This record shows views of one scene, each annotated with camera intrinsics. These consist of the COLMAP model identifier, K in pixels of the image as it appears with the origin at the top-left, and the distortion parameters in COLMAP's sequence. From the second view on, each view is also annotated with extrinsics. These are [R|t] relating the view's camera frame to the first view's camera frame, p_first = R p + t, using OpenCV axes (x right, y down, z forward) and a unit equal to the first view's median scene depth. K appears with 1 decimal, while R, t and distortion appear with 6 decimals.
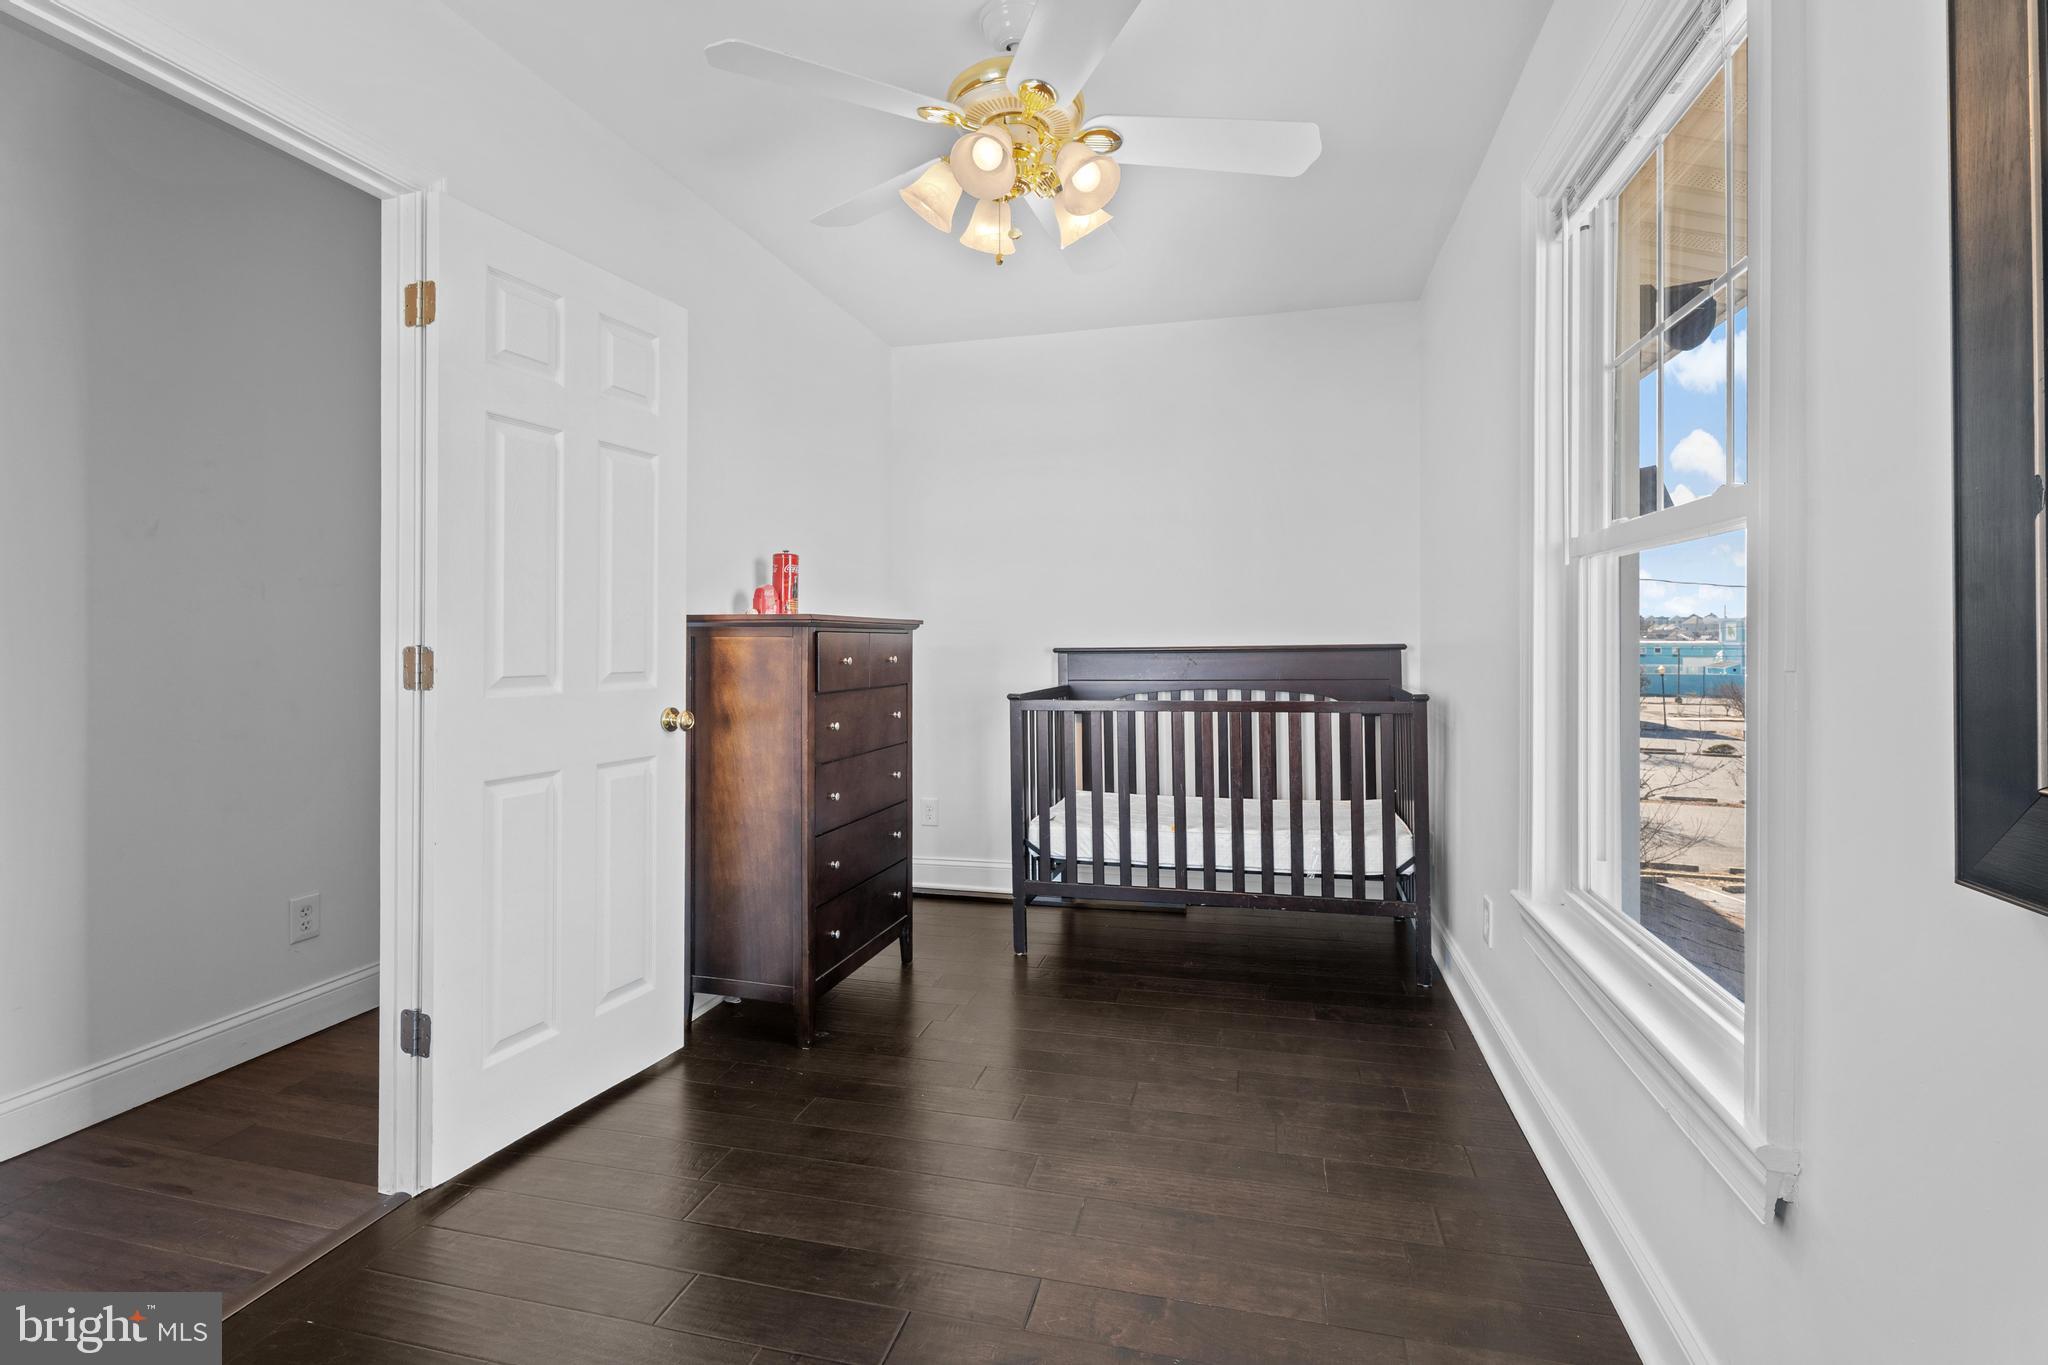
lens RADIAL K [[937.7, 0, 1035.7], [0, 937.7, 634.9], [0, 0, 1]] dist [0.019099, 0.000170]
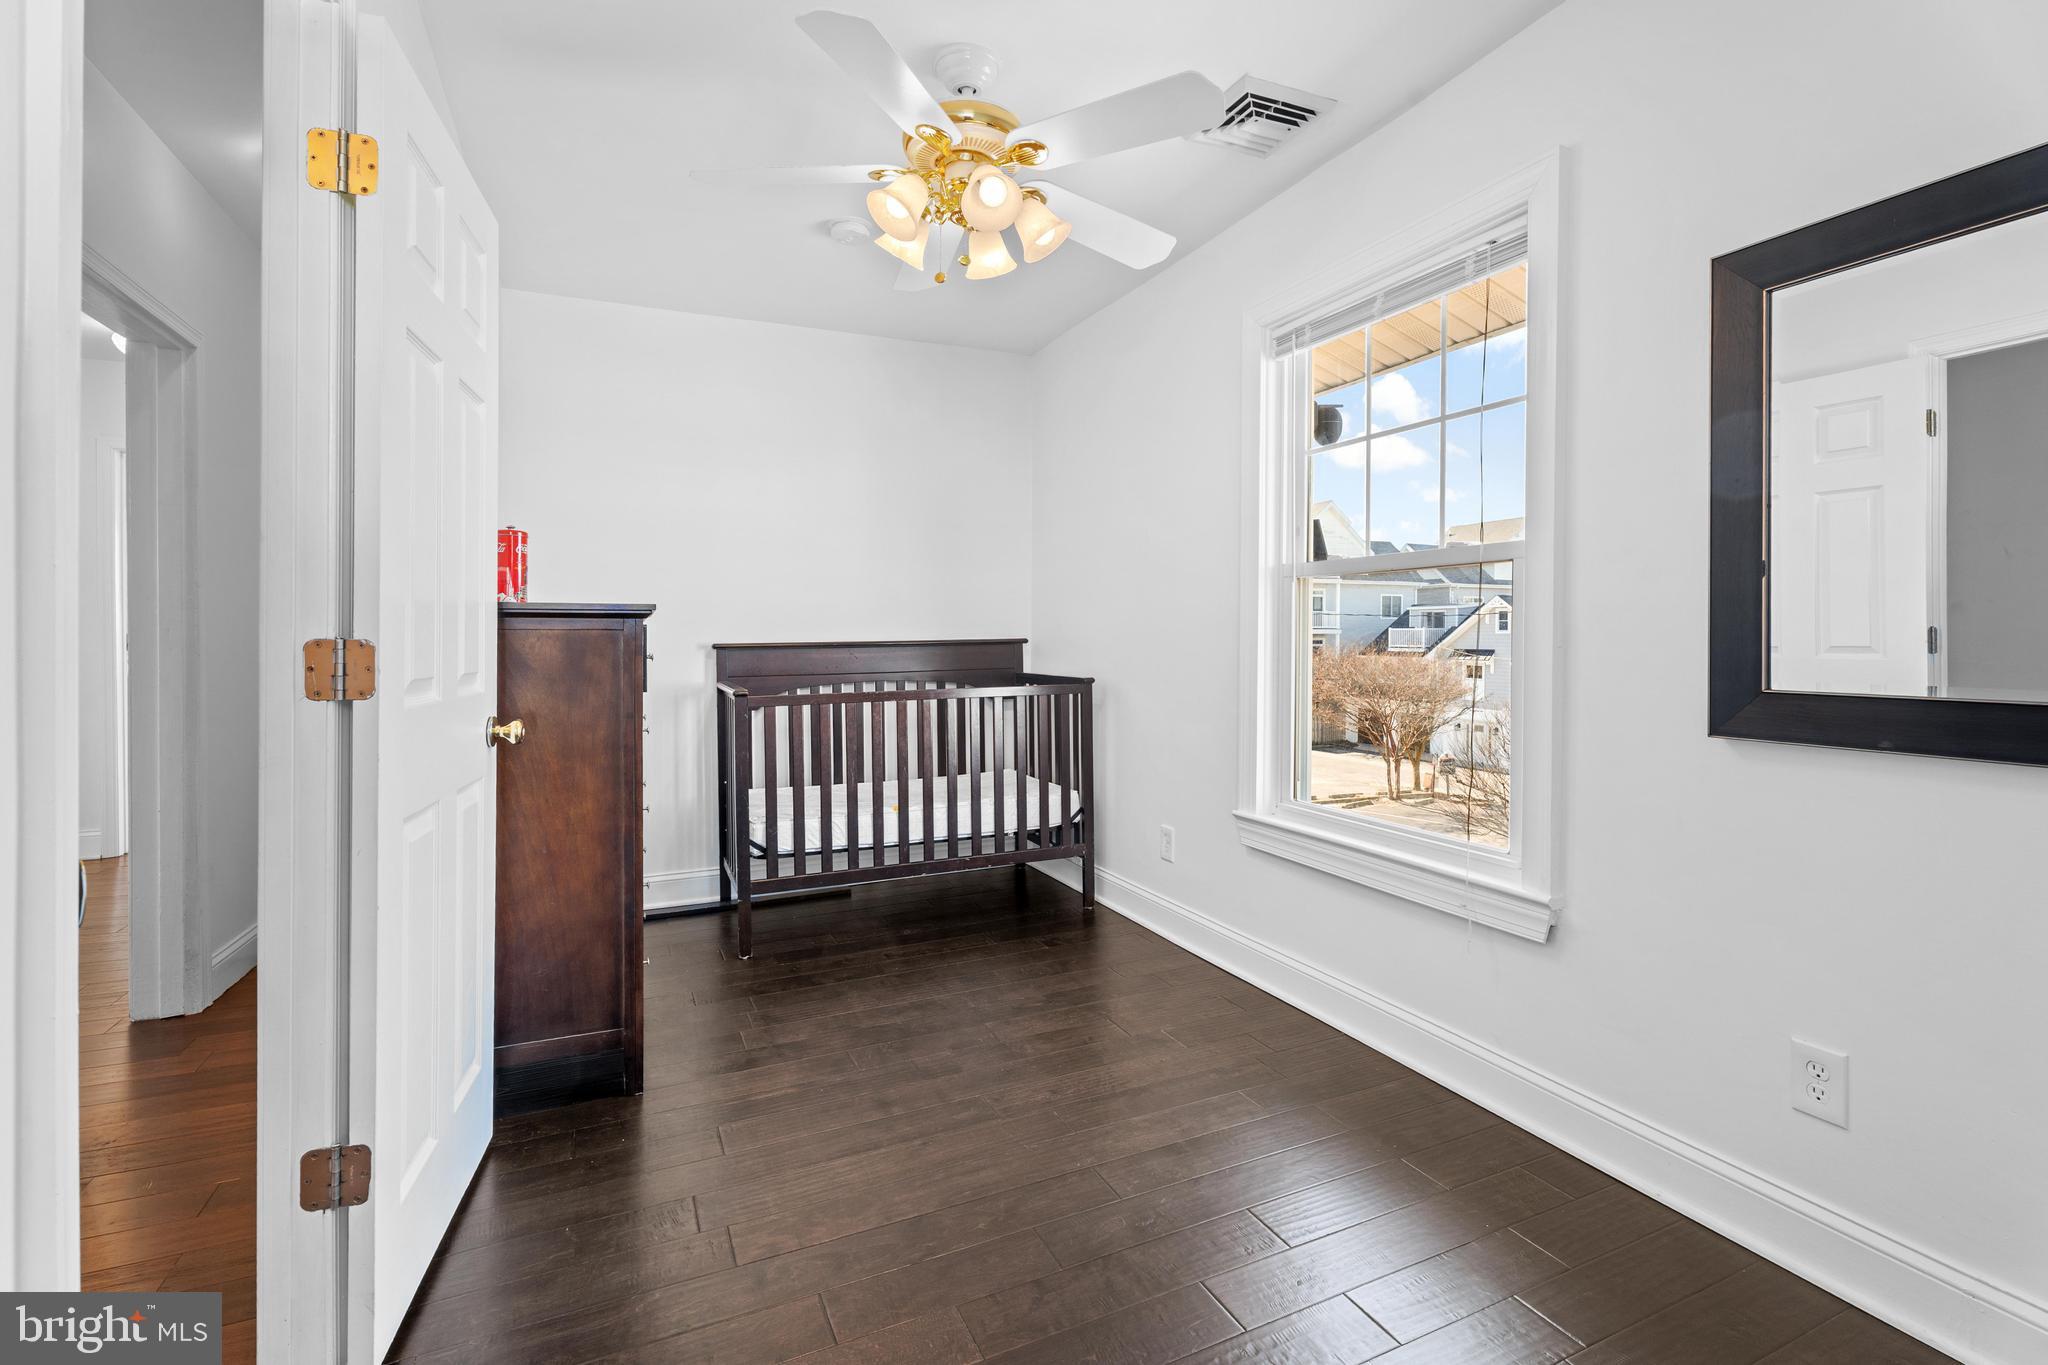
lens RADIAL K [[937.7, 0, 1011.2], [0, 937.7, 645.5], [0, 0, 1]] dist [0.019099, 0.000170]
pose [[0.784433, -0.005398, 0.620190, -0.422009], [-0.004424, 0.999888, 0.014298, 0.001388], [-0.620198, -0.013959, 0.784321, 0.071510]]
